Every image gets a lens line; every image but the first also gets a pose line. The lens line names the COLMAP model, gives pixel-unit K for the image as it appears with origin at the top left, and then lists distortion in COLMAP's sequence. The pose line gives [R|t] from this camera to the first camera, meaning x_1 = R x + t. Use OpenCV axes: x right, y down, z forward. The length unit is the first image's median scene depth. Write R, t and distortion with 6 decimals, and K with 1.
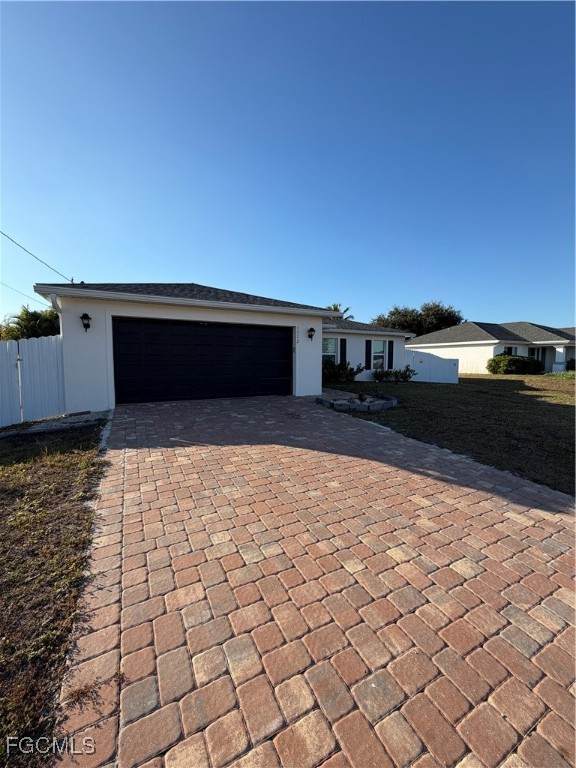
lens RADIAL K [[306.5, 0, 289.4], [0, 306.5, 381.1], [0, 0, 1]] dist [-0.000124, 0.000254]
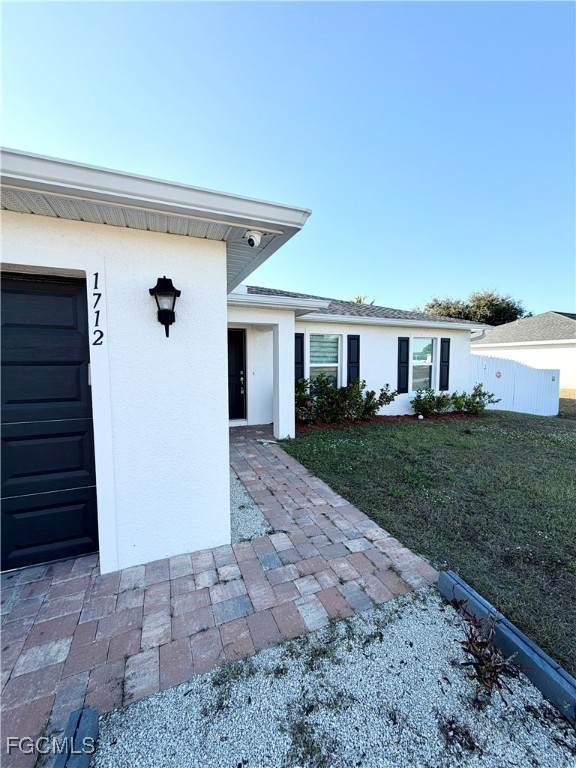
lens RADIAL K [[306.5, 0, 289.4], [0, 306.5, 381.1], [0, 0, 1]] dist [-0.000124, 0.000254]
pose [[0.996072, 0.005686, -0.088369, 0.120746], [-0.005759, 0.999983, -0.000564, -0.063763], [0.088364, 0.001071, 0.996088, 0.507270]]
